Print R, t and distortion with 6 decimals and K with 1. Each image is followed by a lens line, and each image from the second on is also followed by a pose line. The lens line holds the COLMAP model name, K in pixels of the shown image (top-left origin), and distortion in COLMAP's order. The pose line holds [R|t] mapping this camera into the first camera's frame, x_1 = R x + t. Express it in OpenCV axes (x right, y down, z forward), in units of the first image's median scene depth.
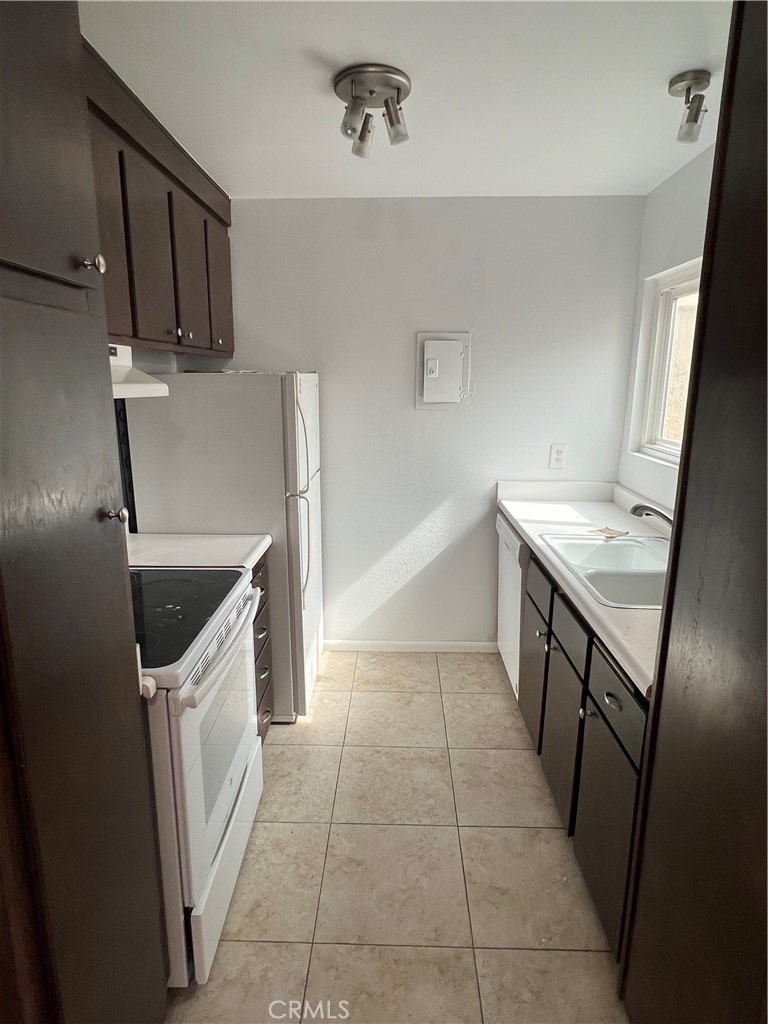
lens RADIAL K [[587.3, 0, 383.3], [0, 587.3, 508.8], [0, 0, 1]] dist [0.001822, -0.000742]
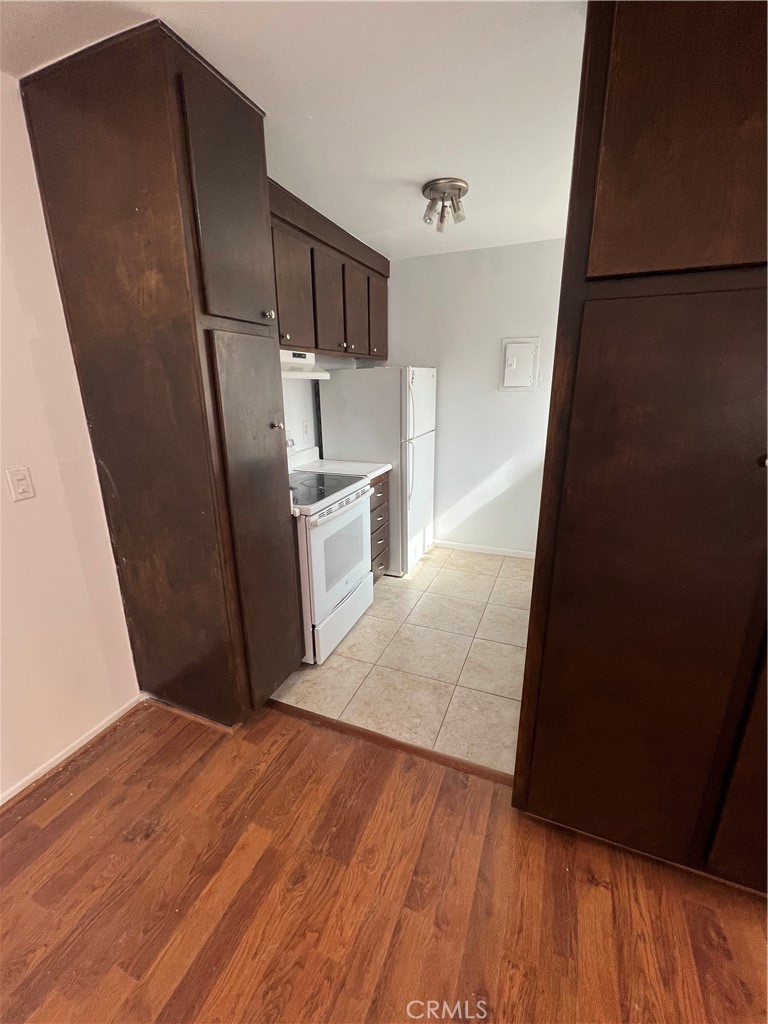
lens RADIAL K [[433.7, 0, 385.3], [0, 433.7, 510.0], [0, 0, 1]] dist [0.002547, -0.000681]
pose [[0.935009, 0.088596, -0.343378, 0.312227], [-0.063438, 0.994458, 0.083843, 0.095406], [0.348903, -0.056611, 0.935447, -0.261169]]
